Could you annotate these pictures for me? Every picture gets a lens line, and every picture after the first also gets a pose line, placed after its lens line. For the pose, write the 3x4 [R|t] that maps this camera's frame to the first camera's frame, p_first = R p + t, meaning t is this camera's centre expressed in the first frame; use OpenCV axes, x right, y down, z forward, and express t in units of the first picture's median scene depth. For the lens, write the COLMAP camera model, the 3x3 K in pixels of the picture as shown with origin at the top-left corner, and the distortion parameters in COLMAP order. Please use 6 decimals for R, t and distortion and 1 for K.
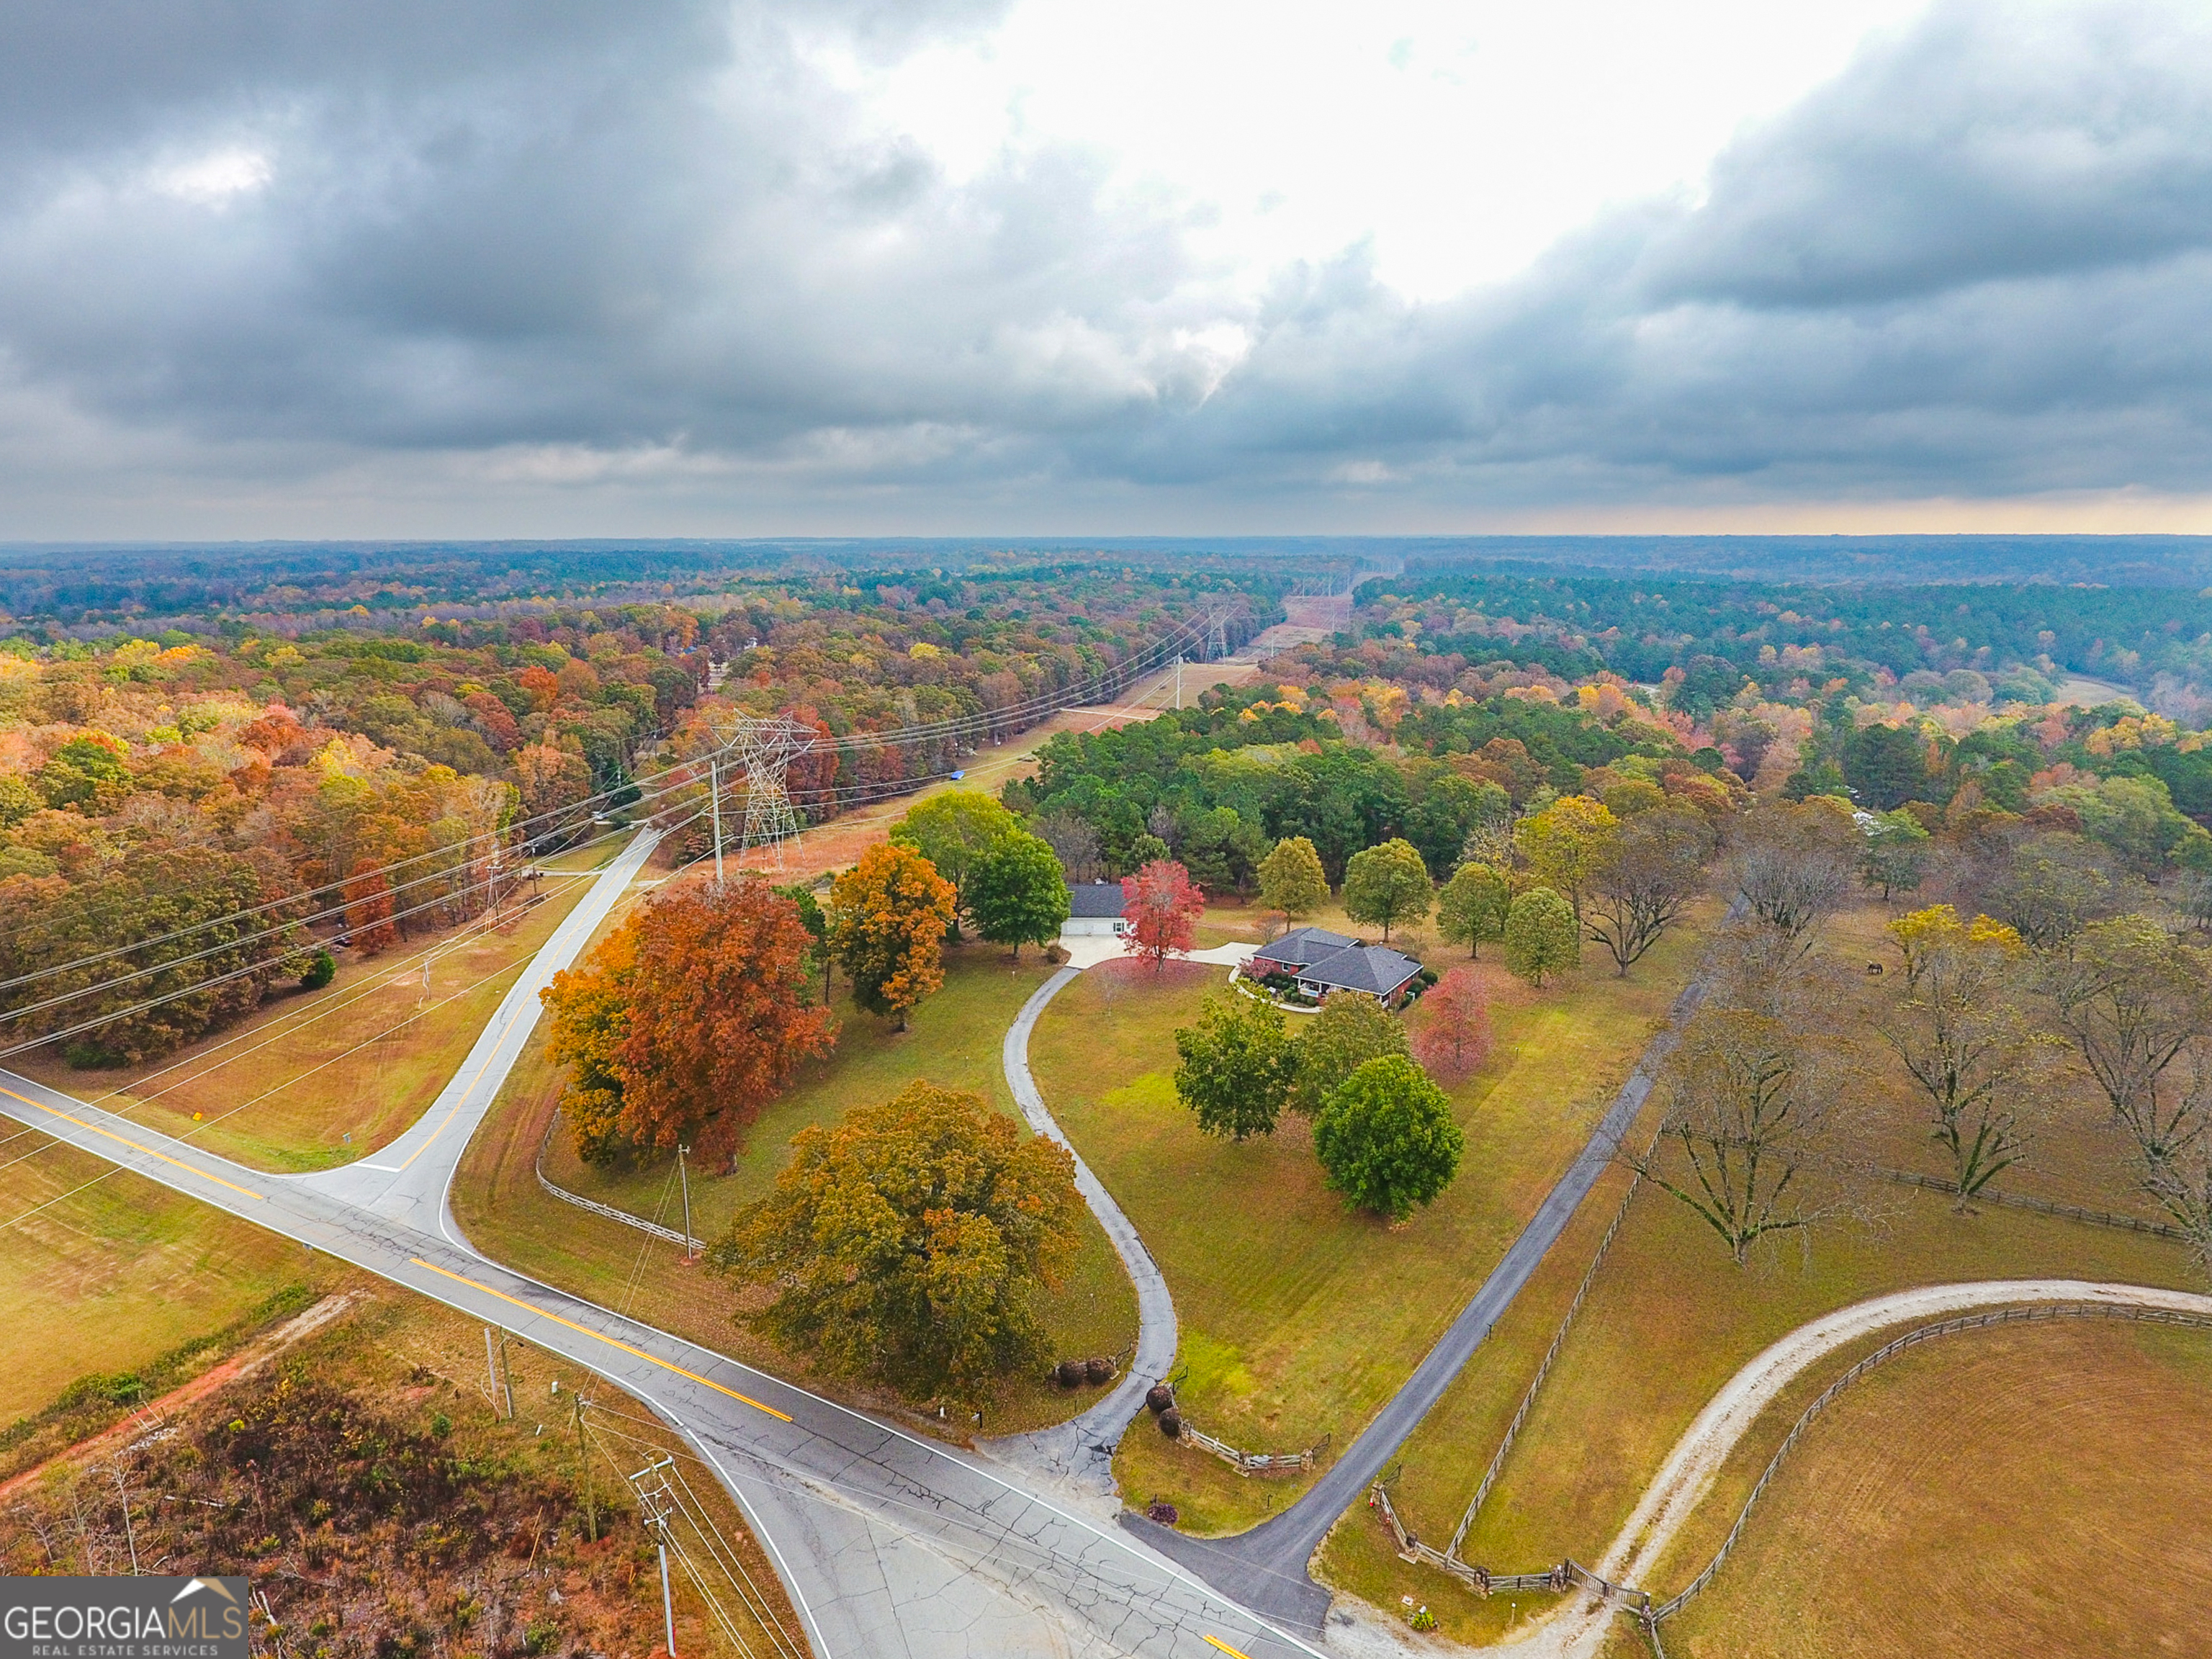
lens RADIAL K [[1302.9, 0, 1106.0], [0, 1302.9, 829.5], [0, 0, 1]] dist [-0.007257, -0.001259]
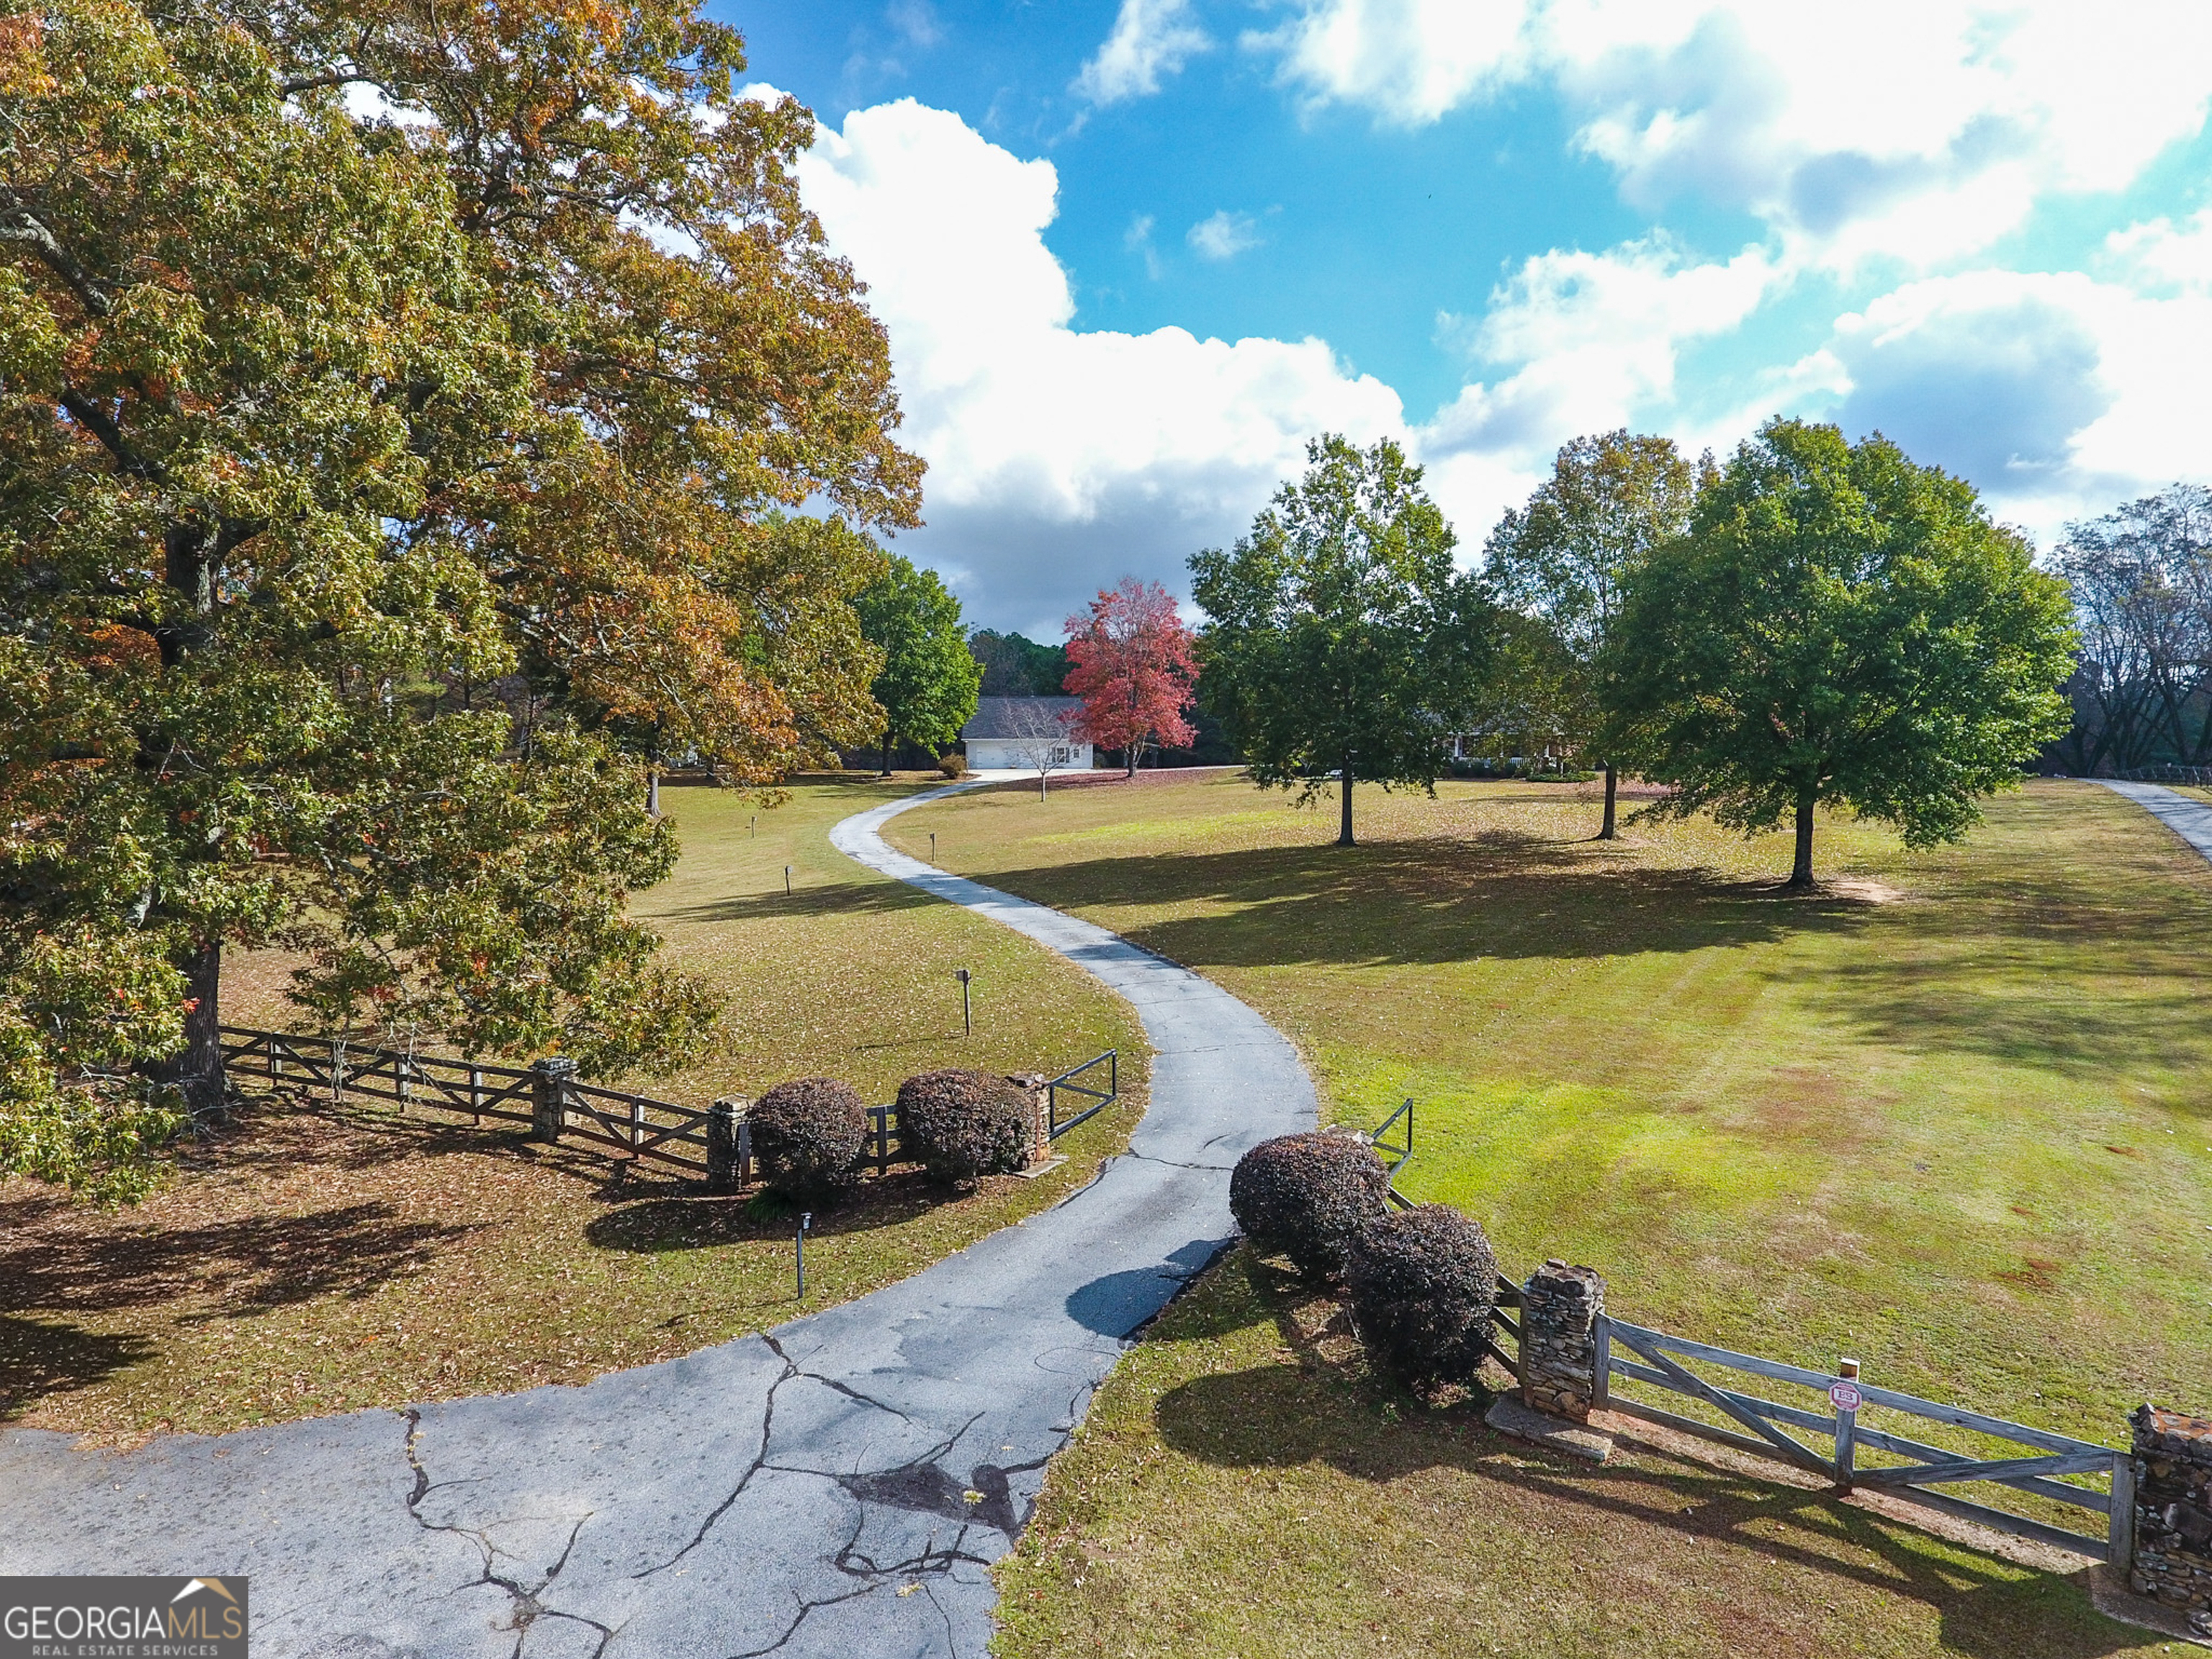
lens RADIAL K [[1302.9, 0, 1106.0], [0, 1302.9, 829.5], [0, 0, 1]] dist [-0.007257, -0.001259]
pose [[0.999088, -0.005613, 0.042331, 0.008111], [0.011707, 0.989342, -0.145141, 0.400582], [-0.041065, 0.145504, 0.988505, 0.802829]]
